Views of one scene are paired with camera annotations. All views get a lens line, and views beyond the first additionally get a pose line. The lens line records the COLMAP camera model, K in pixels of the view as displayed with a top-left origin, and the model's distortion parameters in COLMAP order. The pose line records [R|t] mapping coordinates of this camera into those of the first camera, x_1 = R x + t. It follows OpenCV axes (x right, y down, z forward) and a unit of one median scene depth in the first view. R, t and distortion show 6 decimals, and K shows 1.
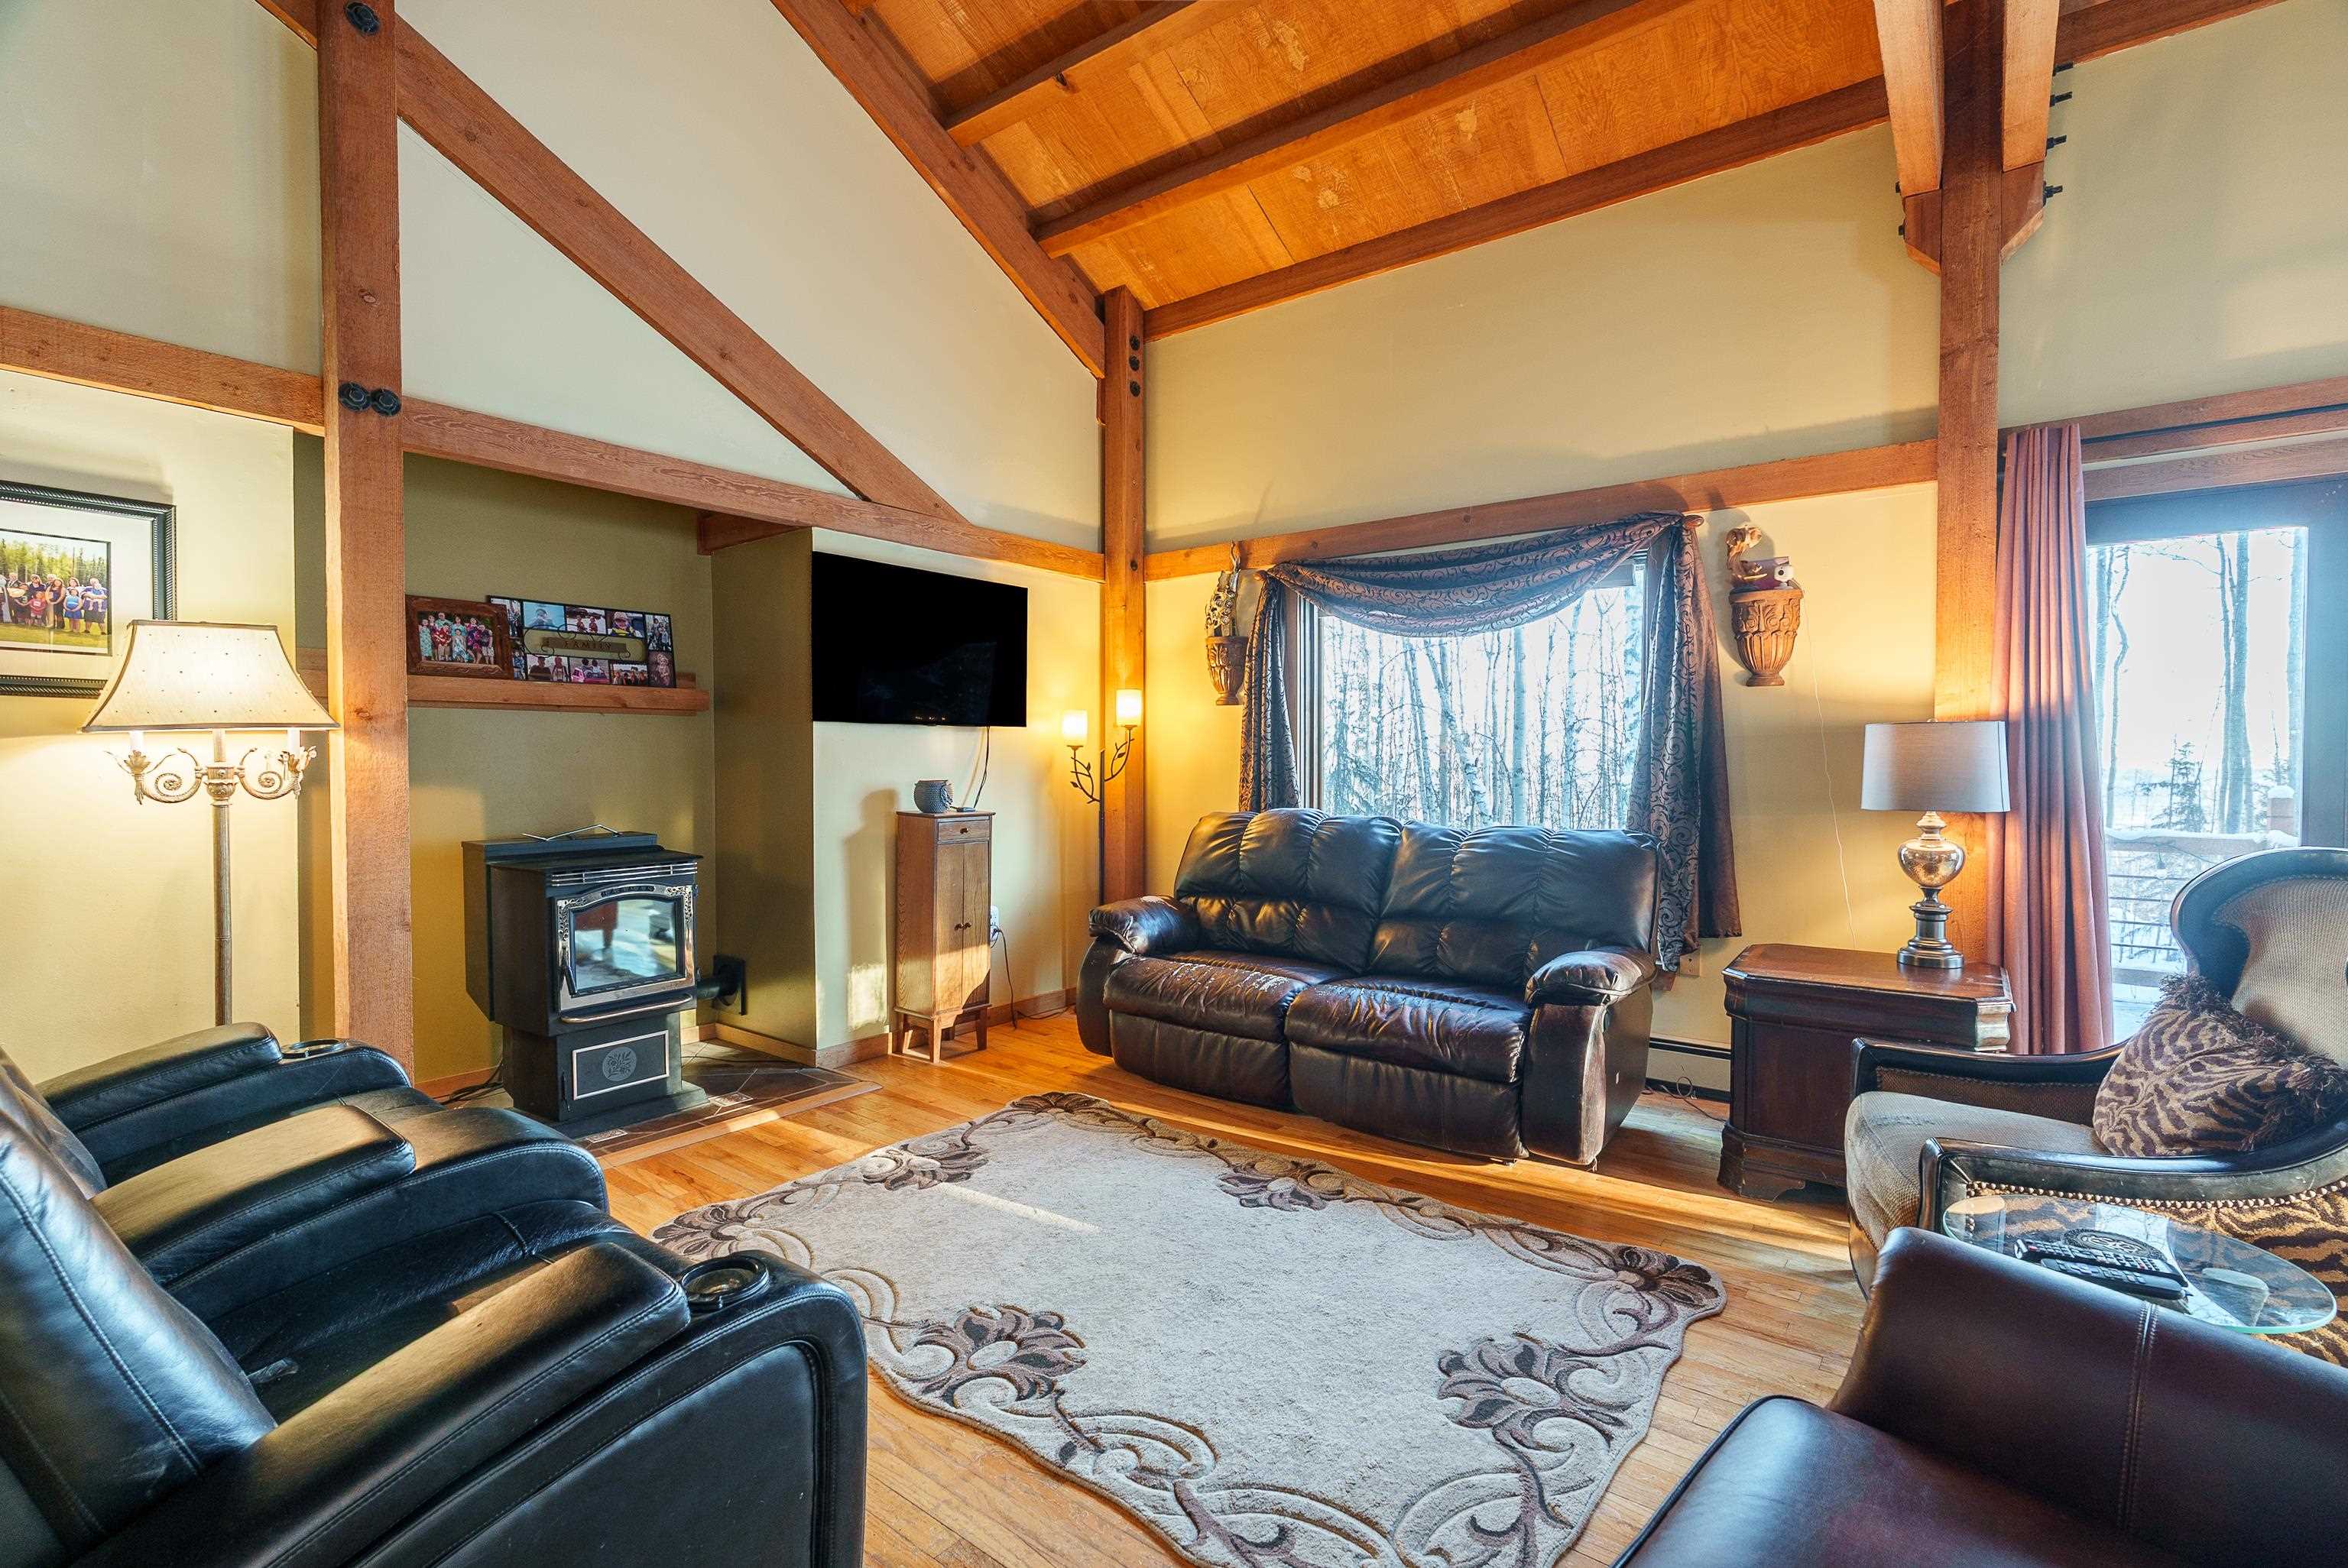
lens RADIAL K [[1055.1, 0, 1175.0], [0, 1055.1, 788.9], [0, 0, 1]] dist [-0.013449, 0.007037]
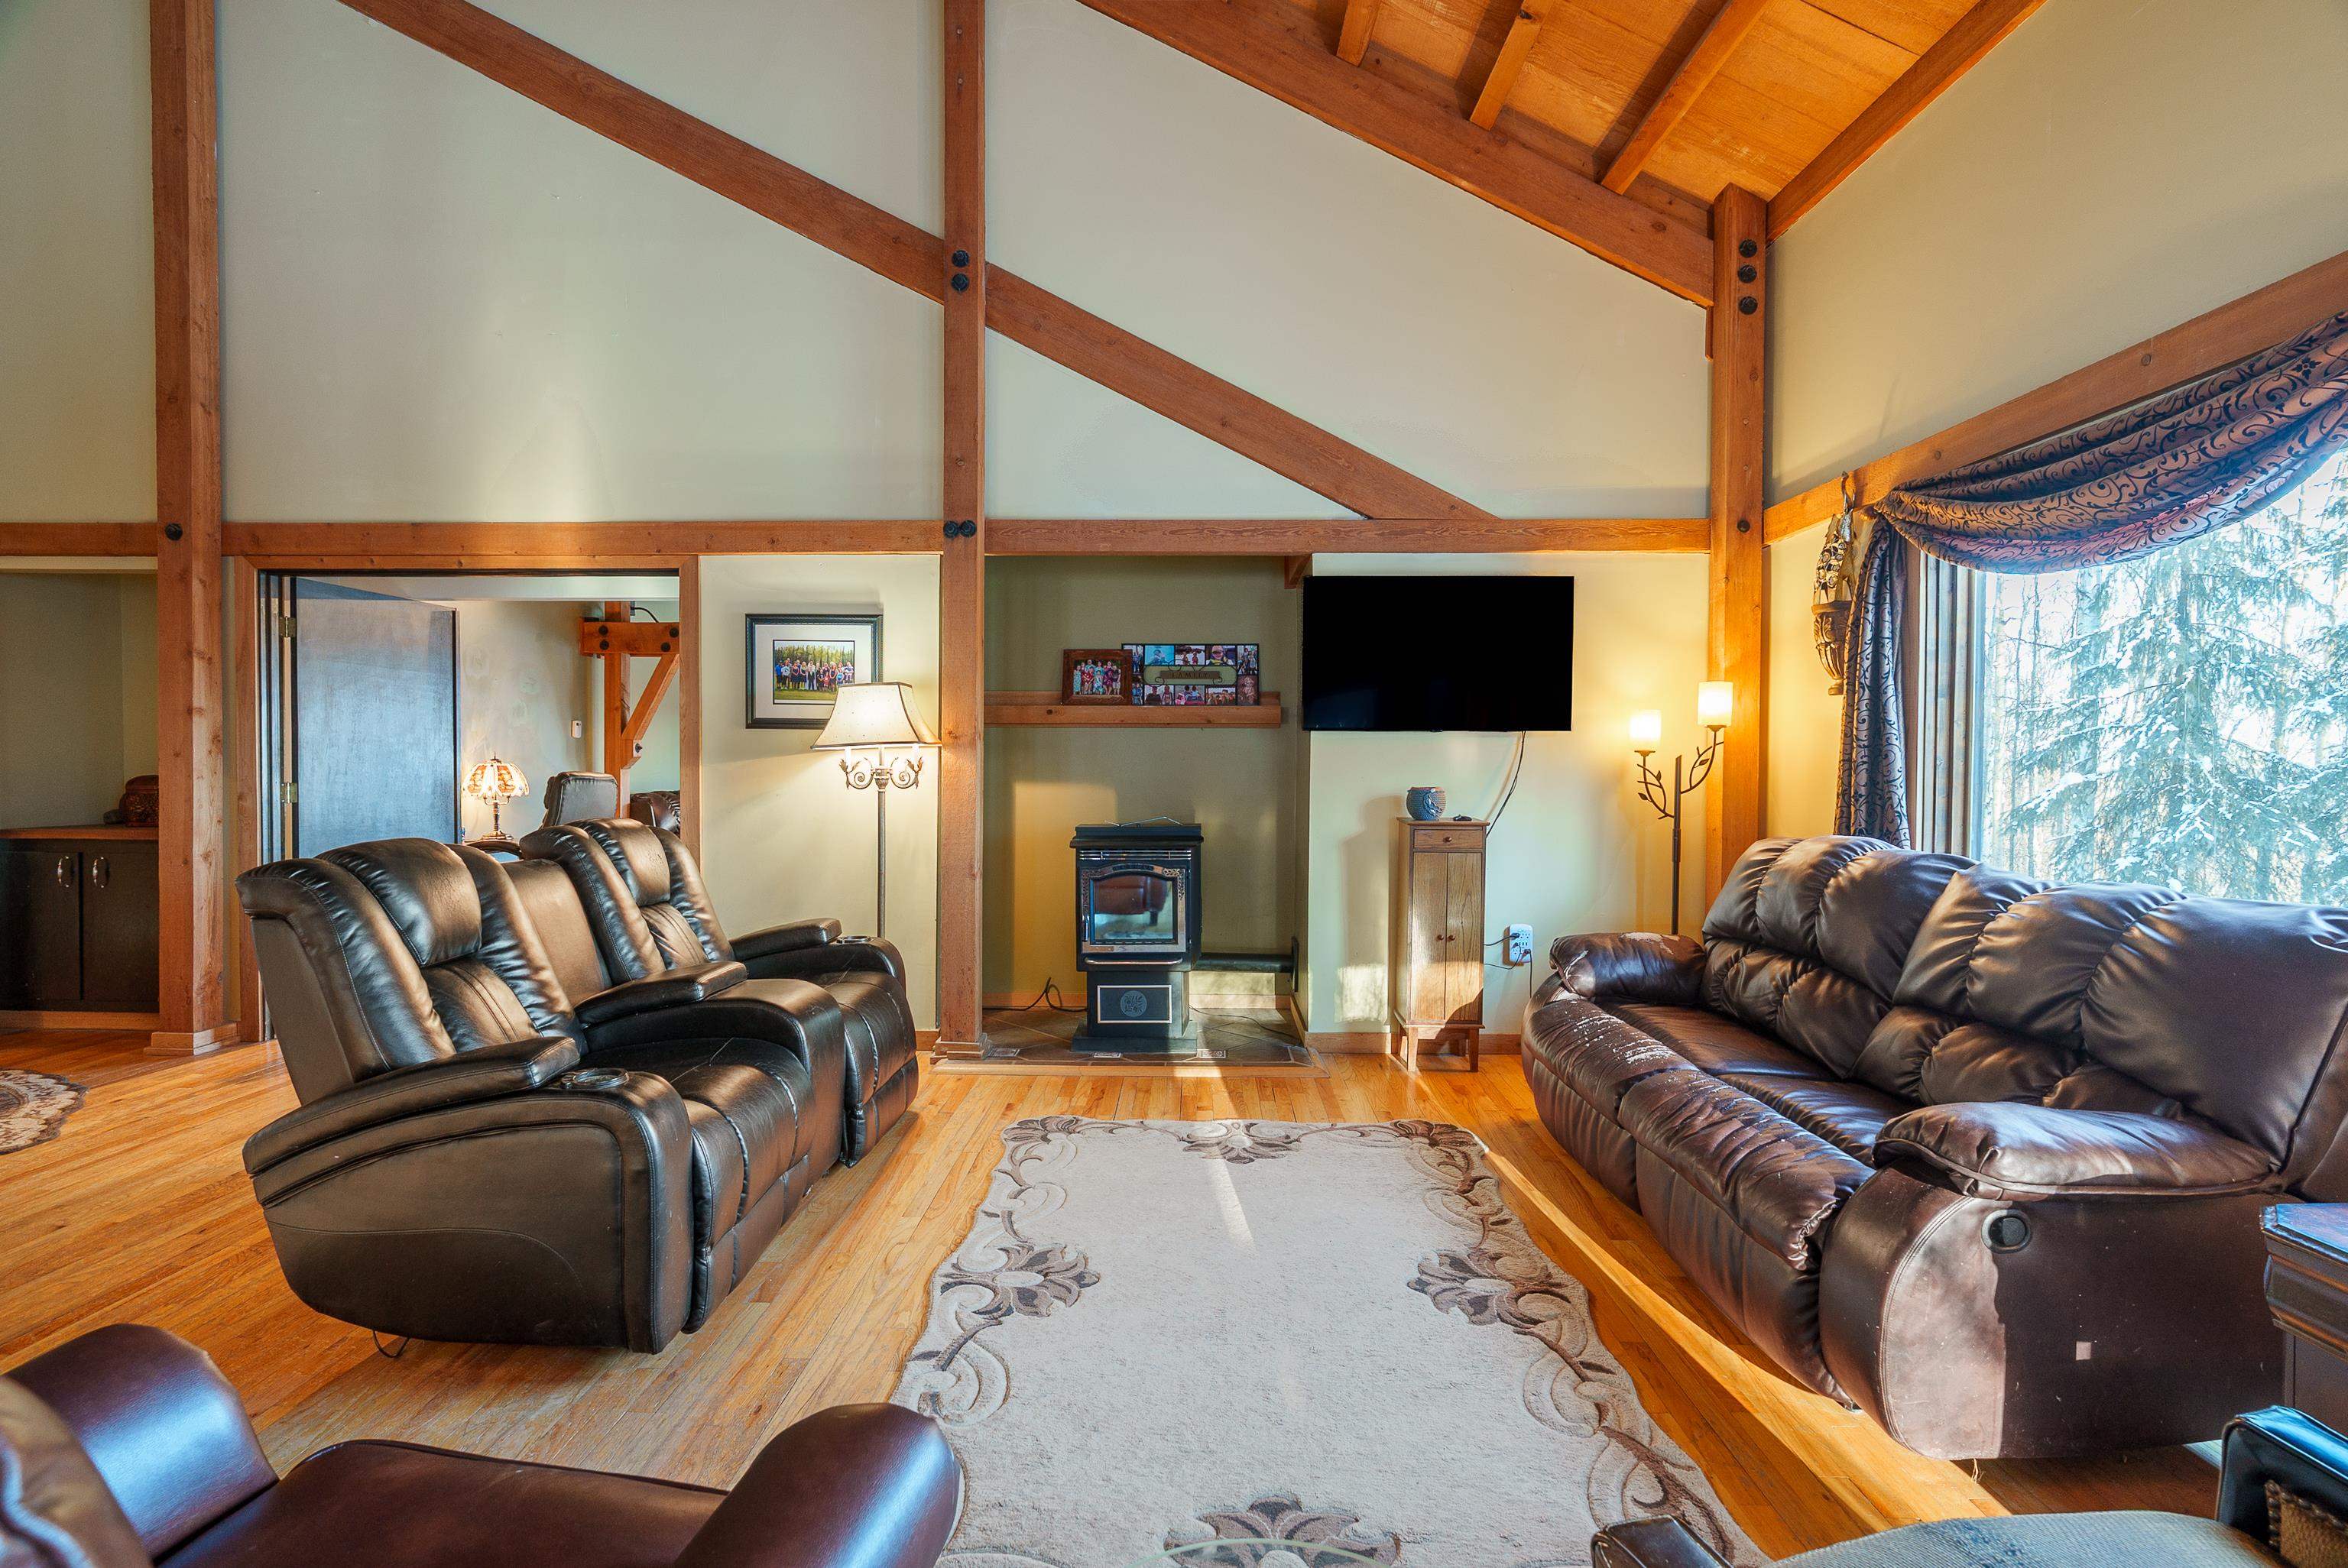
lens RADIAL K [[1055.1, 0, 1175.0], [0, 1055.1, 788.9], [0, 0, 1]] dist [-0.013449, 0.007037]
pose [[0.600051, 0.019613, -0.799721, 0.445422], [-0.026142, 0.999646, 0.004901, -0.005731], [0.799535, 0.017965, 0.600351, 0.228523]]
